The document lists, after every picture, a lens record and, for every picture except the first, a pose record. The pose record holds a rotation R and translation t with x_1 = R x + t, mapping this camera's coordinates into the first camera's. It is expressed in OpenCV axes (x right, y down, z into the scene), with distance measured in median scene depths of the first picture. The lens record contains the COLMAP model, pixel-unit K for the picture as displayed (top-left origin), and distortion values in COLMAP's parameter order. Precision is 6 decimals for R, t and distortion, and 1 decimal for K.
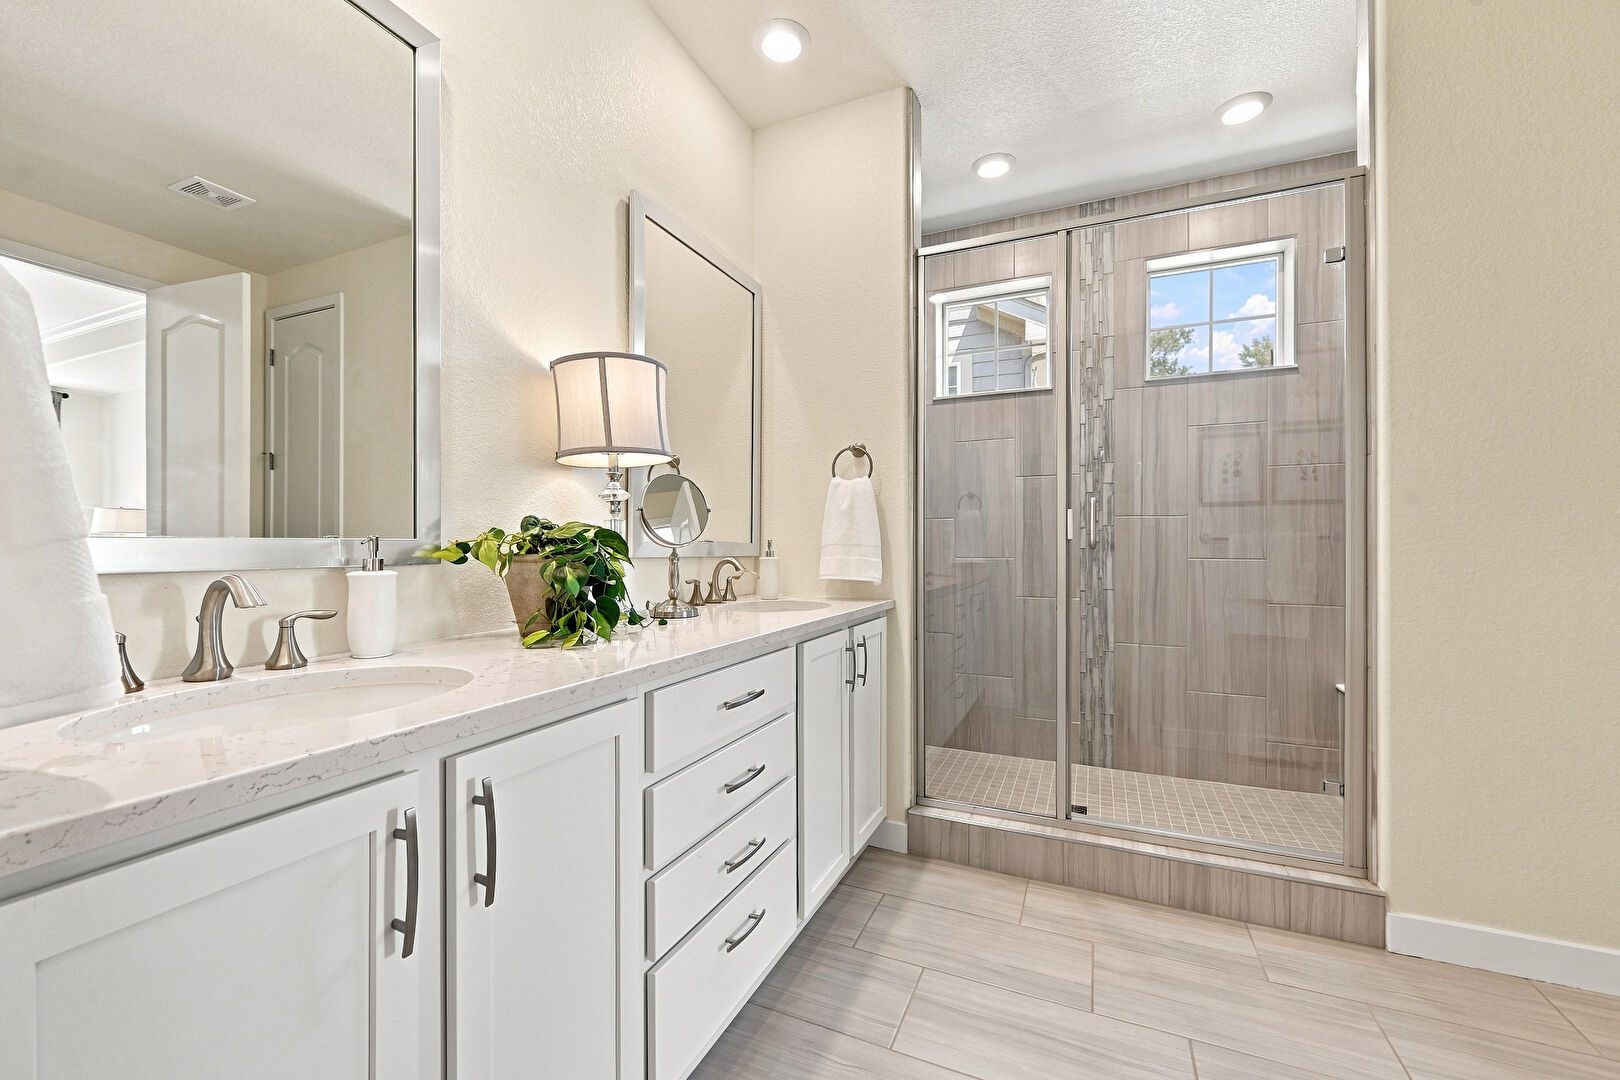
lens RADIAL K [[649.2, 0, 817.3], [0, 649.2, 543.8], [0, 0, 1]] dist [0.000304, 0.000079]
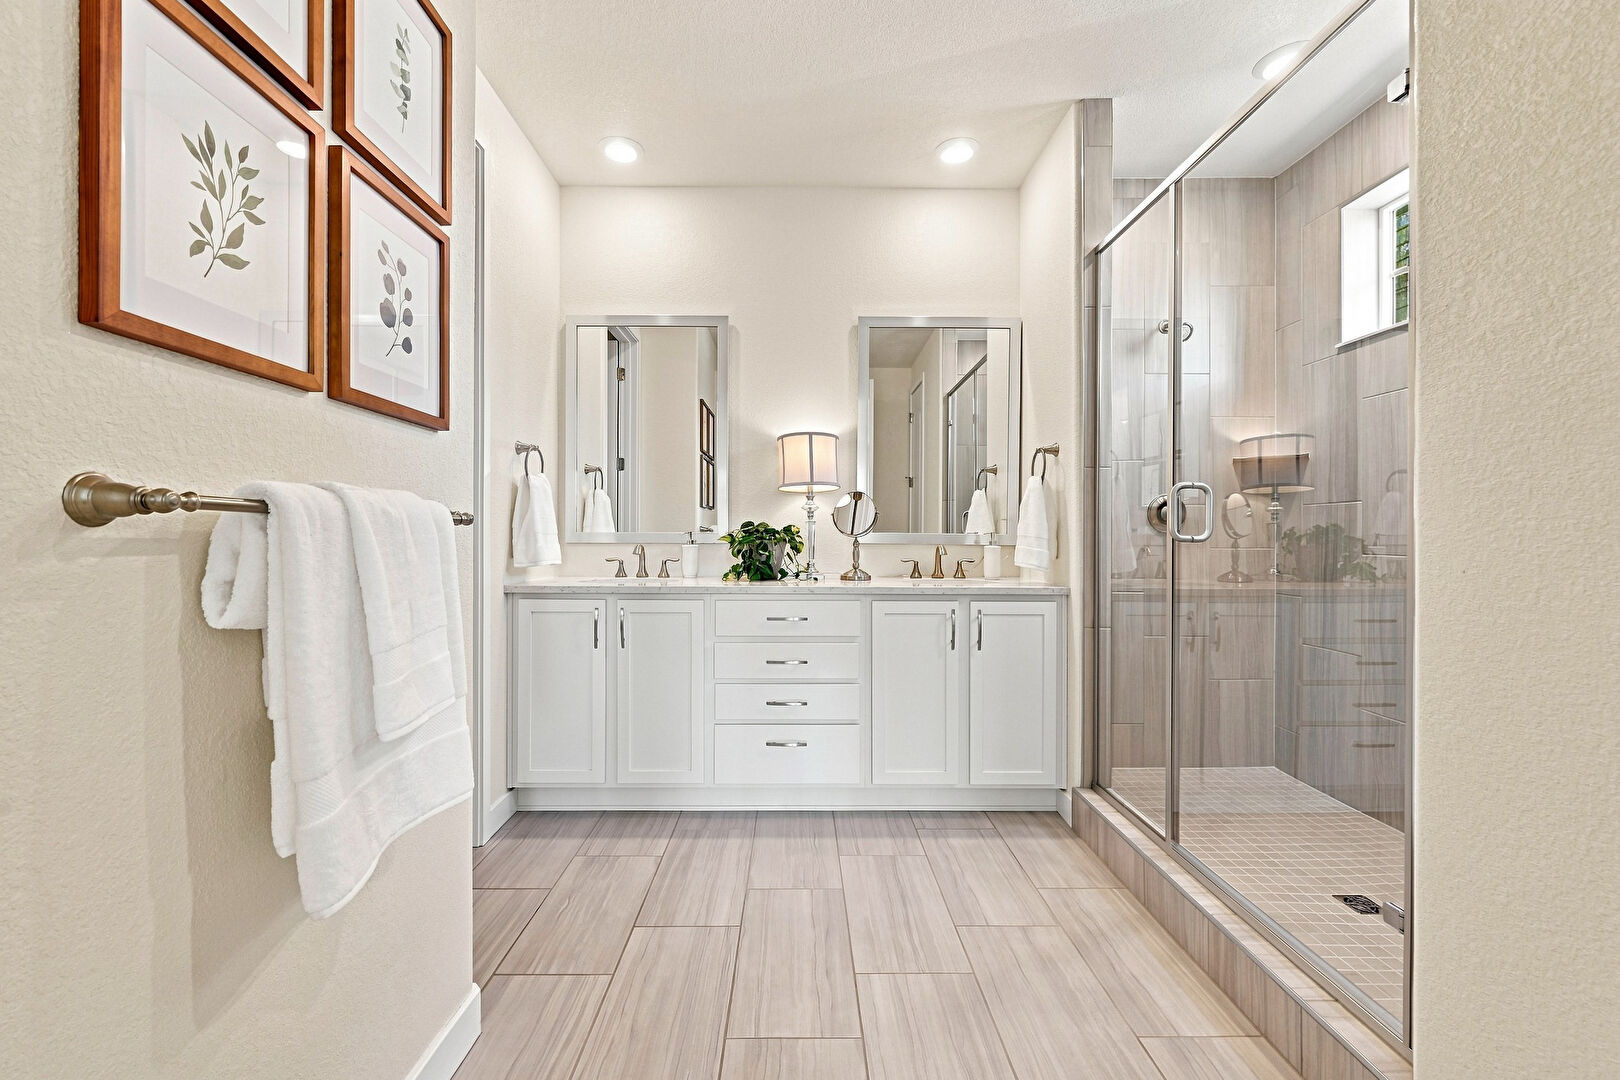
lens RADIAL K [[649.9, 0, 804.3], [0, 649.9, 535.5], [0, 0, 1]] dist [0.002094, 0.000398]
pose [[0.406633, -0.004917, -0.913578, 1.240569], [-0.001016, 0.999982, -0.005835, 0.010428], [0.913591, 0.003301, 0.406621, 0.227858]]
